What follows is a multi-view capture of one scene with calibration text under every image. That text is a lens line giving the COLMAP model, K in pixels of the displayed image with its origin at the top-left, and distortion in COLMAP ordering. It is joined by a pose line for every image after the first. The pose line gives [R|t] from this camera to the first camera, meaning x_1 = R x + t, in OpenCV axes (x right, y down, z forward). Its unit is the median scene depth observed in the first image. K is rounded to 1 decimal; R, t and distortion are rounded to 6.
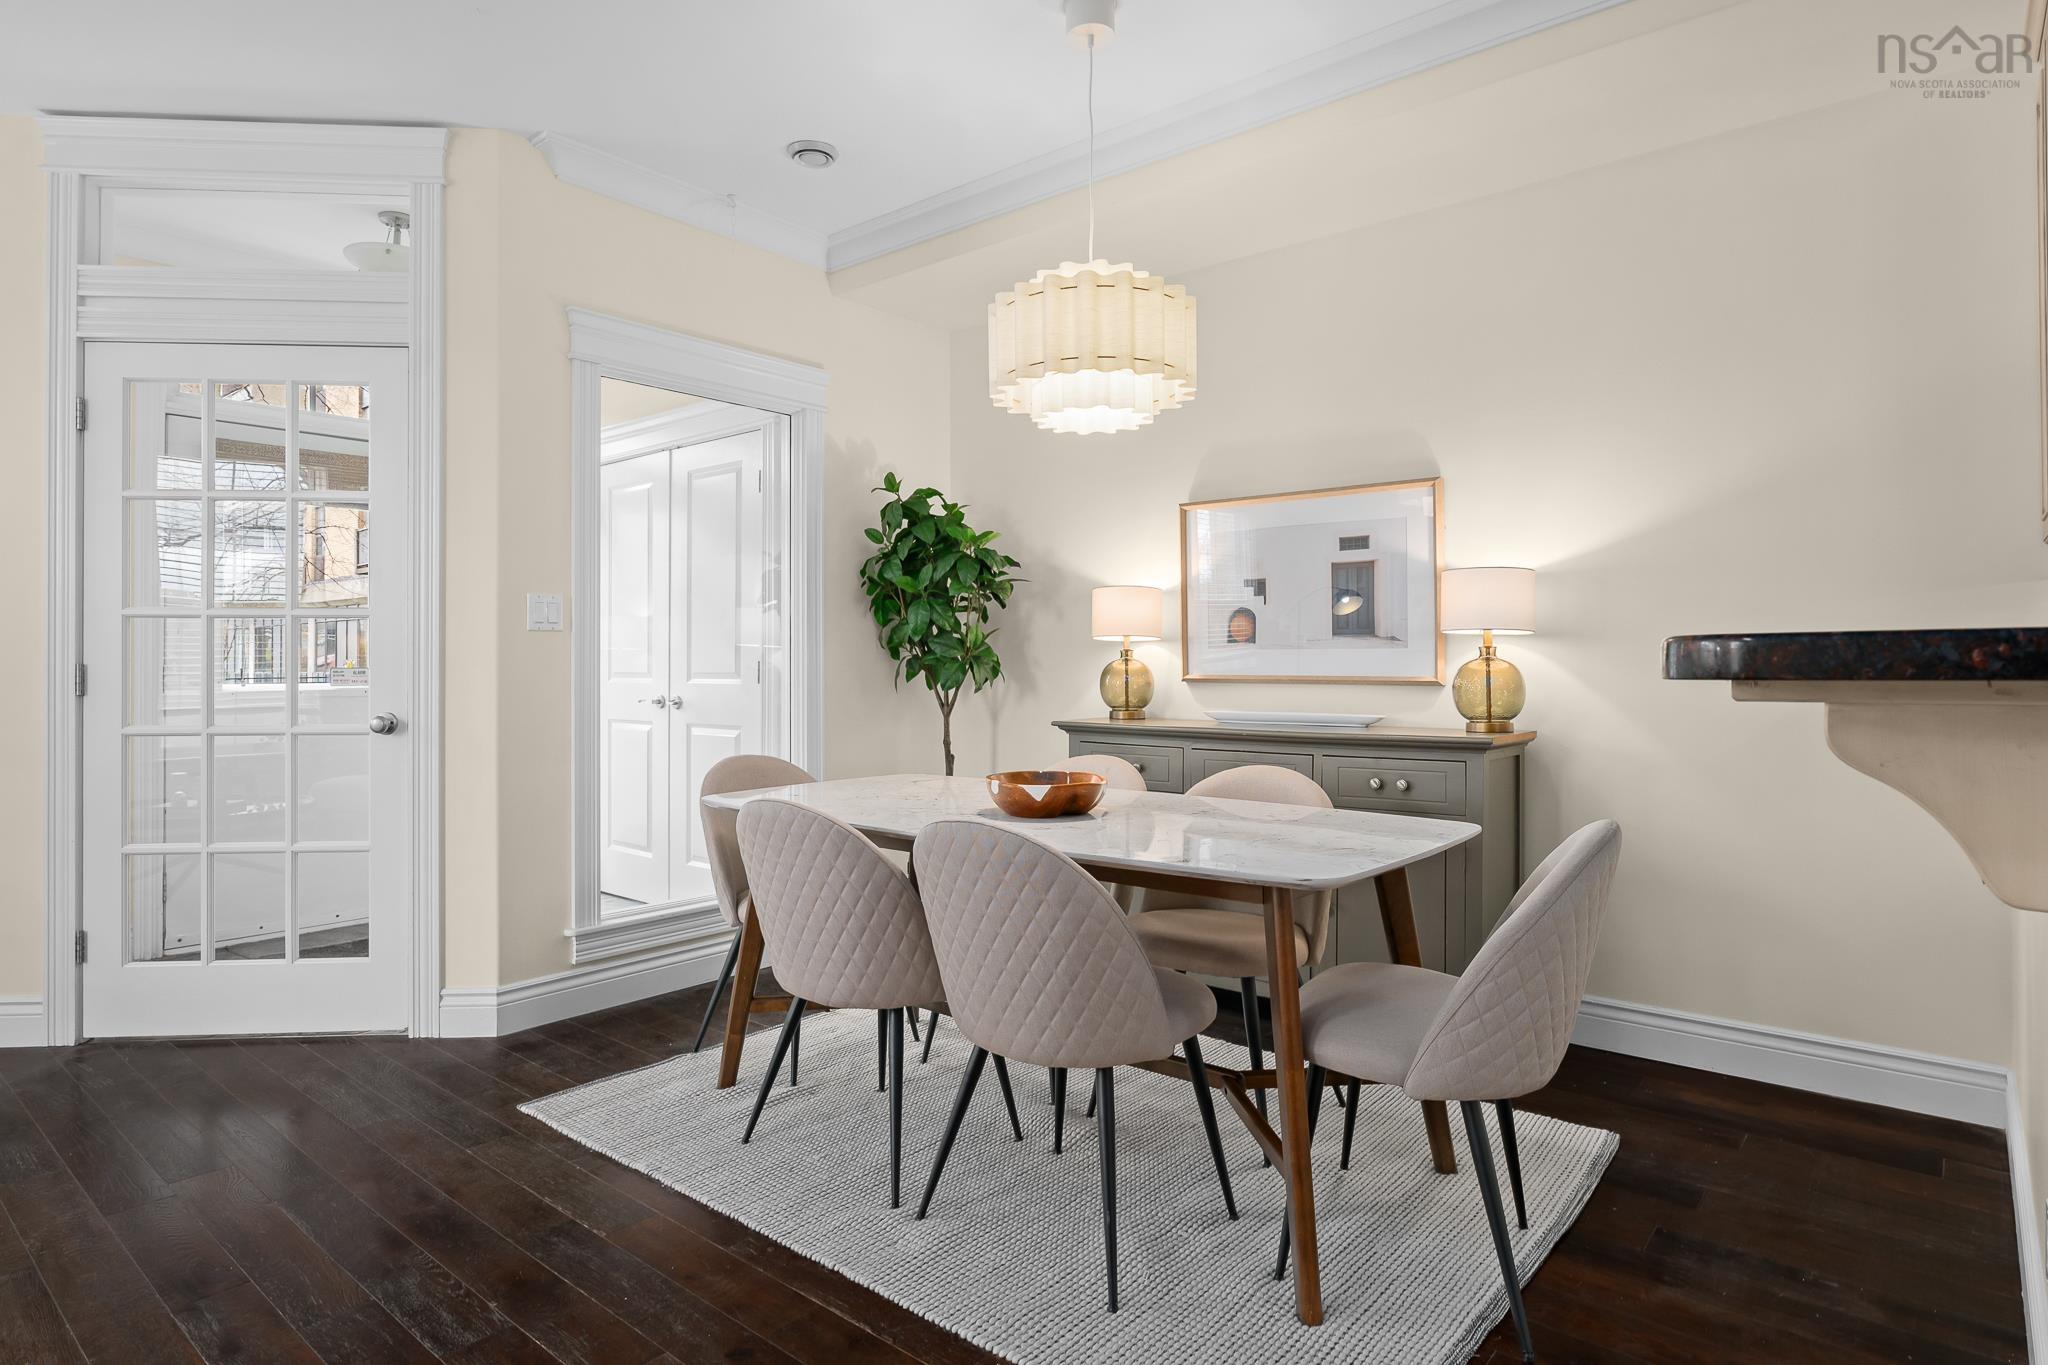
lens RADIAL K [[1127.1, 0, 1020.0], [0, 1127.1, 669.4], [0, 0, 1]] dist [-0.013514, 0.000445]
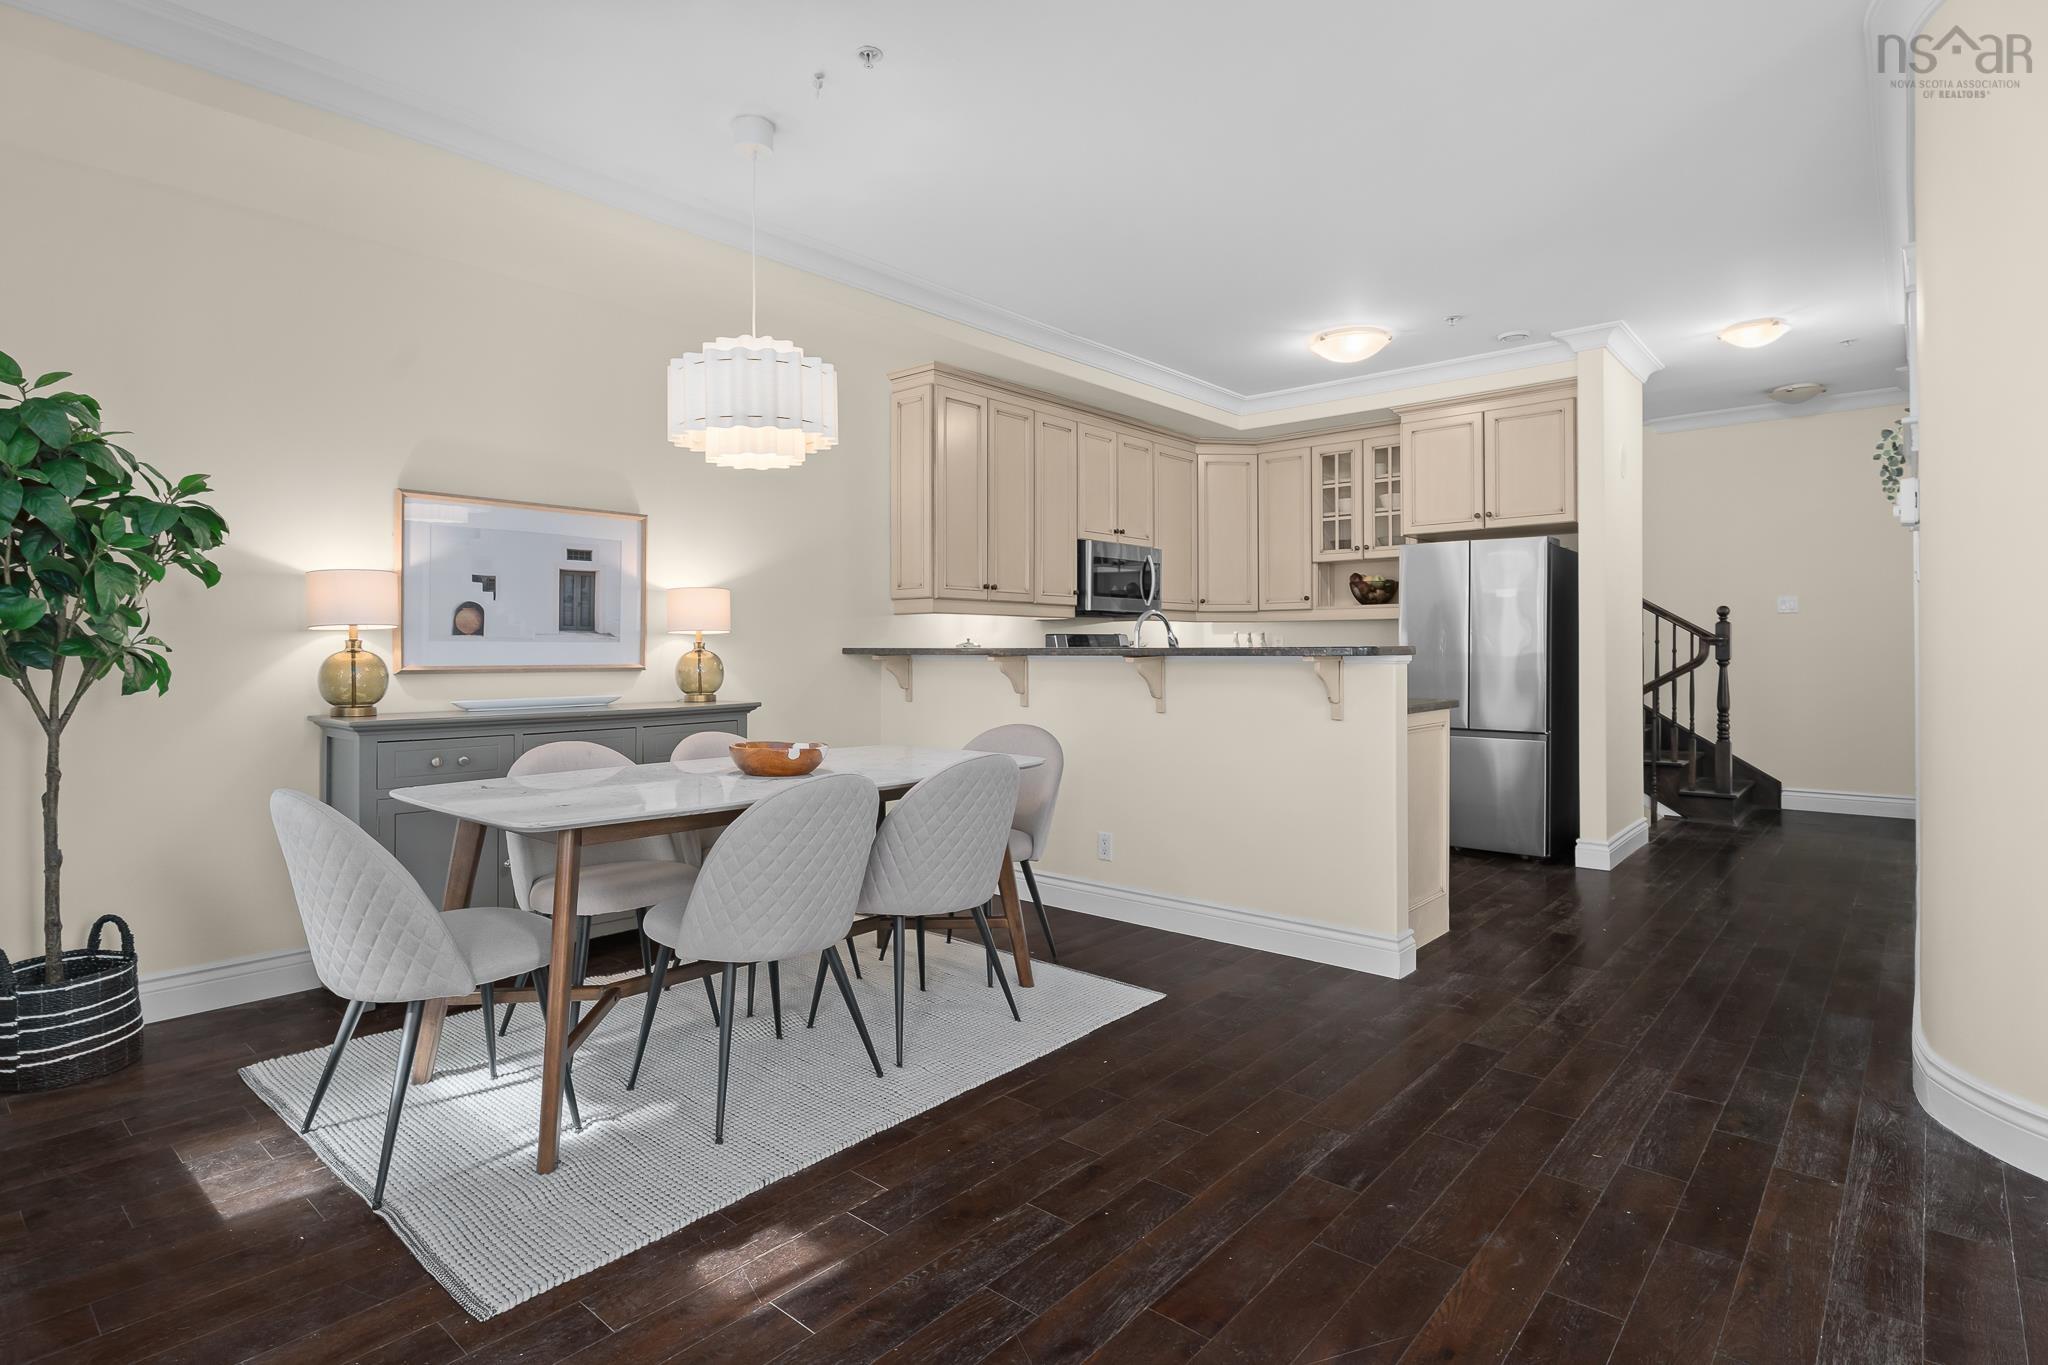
lens RADIAL K [[1039.7, 0, 1007.3], [0, 1039.7, 669.1], [0, 0, 1]] dist [-0.000475, 0.000495]
pose [[0.023104, -0.017729, 0.999576, -0.816095], [0.005756, 0.999829, 0.017601, -0.006436], [-0.999717, 0.005347, 0.023202, 0.517016]]
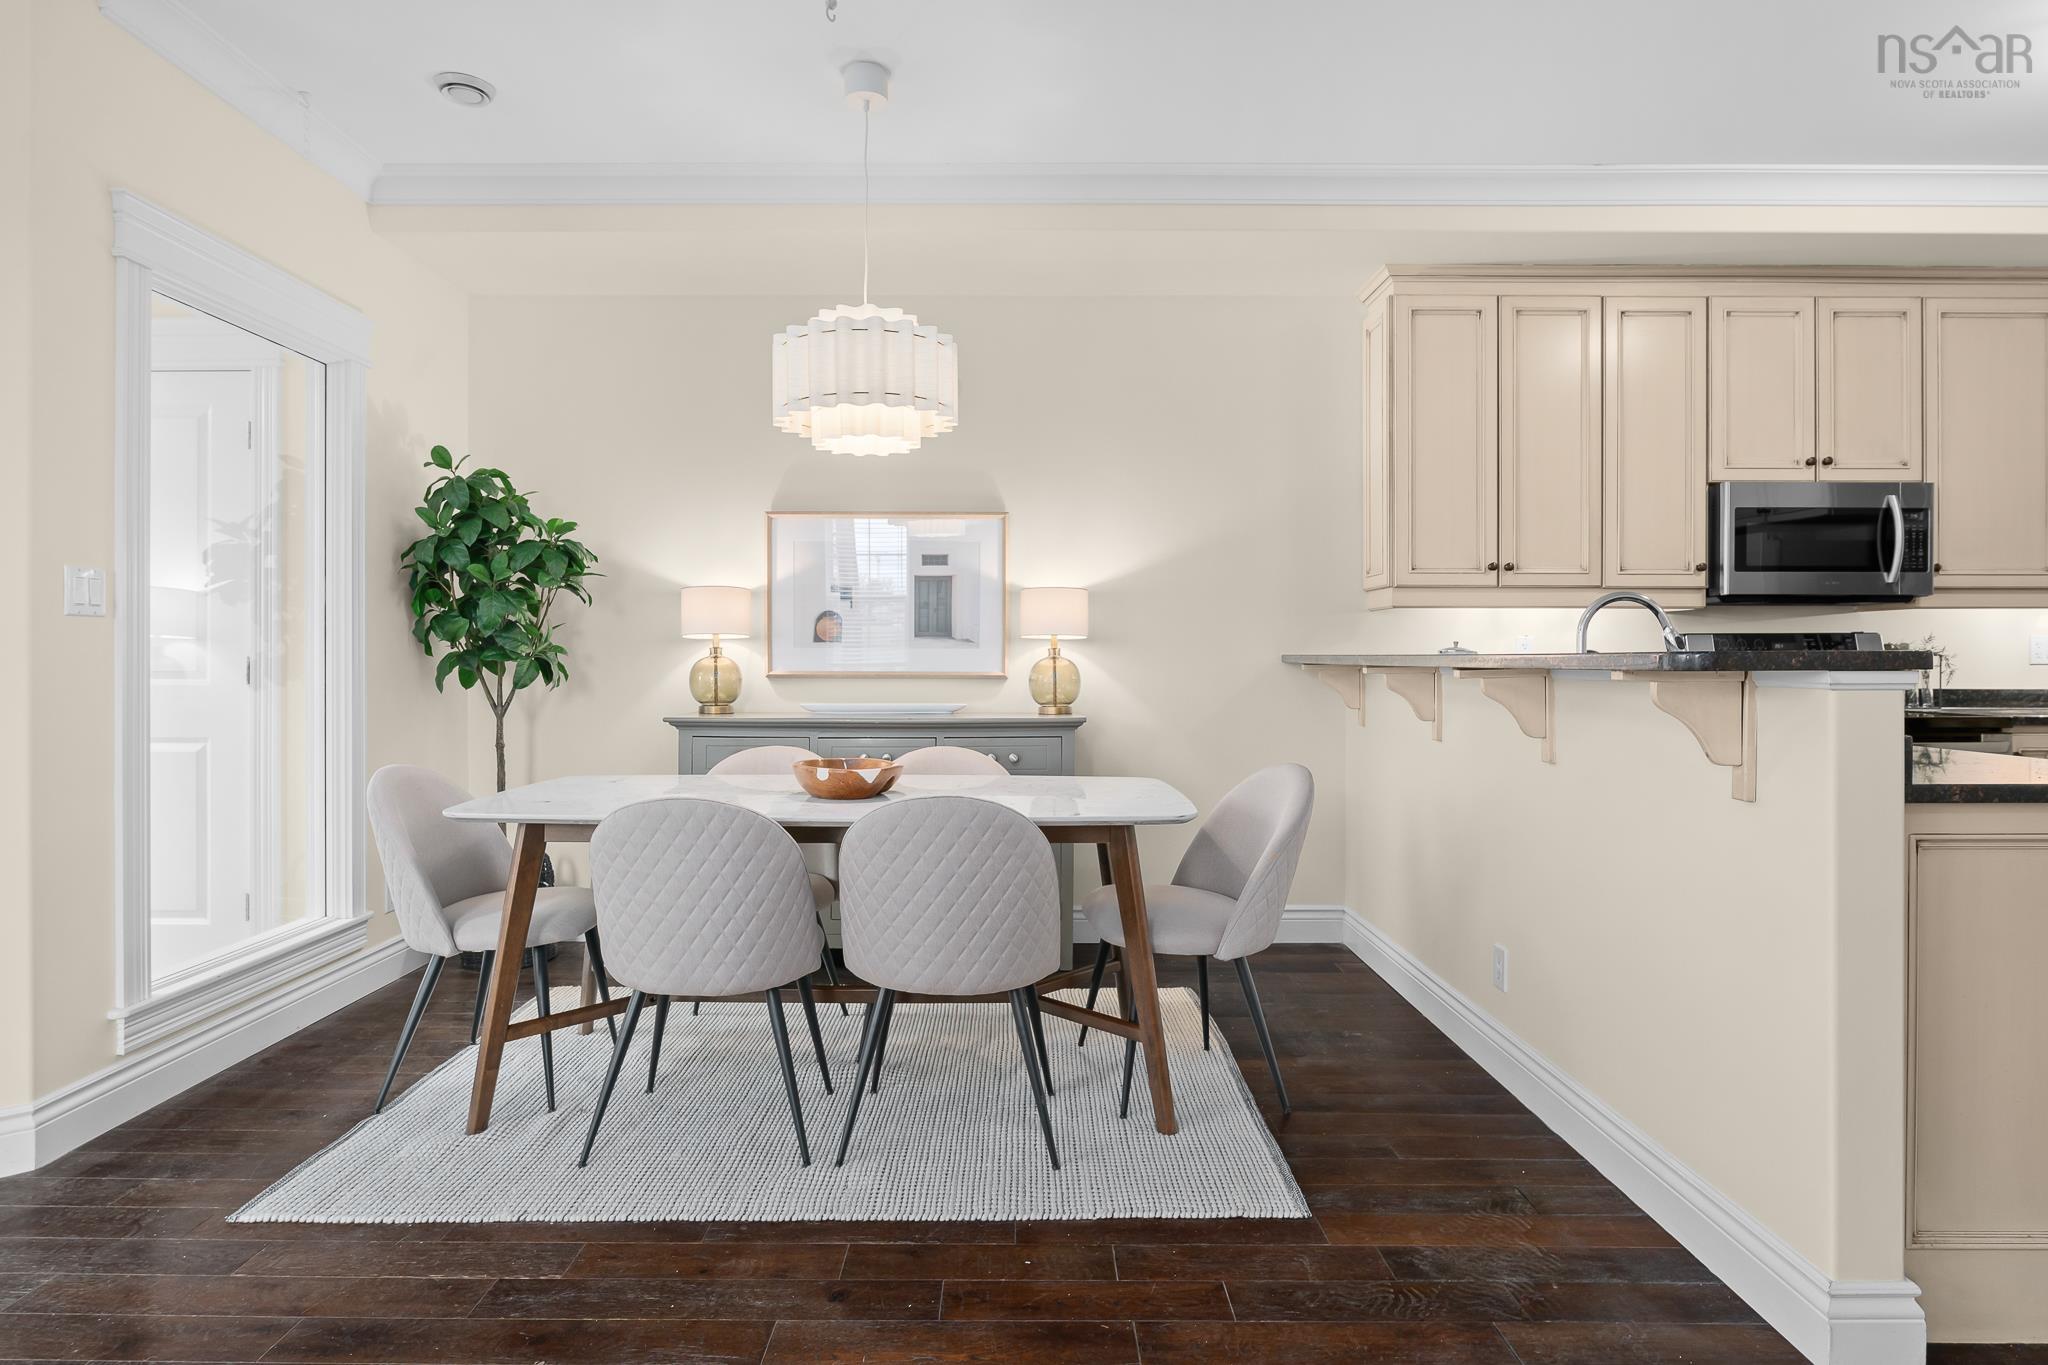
lens RADIAL K [[1120.0, 0, 1024.0], [0, 1120.0, 682.5], [0, 0, 1]] dist [-0.010056, 0.000843]
pose [[0.763011, -0.011799, 0.646277, -0.402582], [0.000777, 0.999849, 0.017337, -0.002803], [-0.646385, -0.012727, 0.762906, 0.030293]]
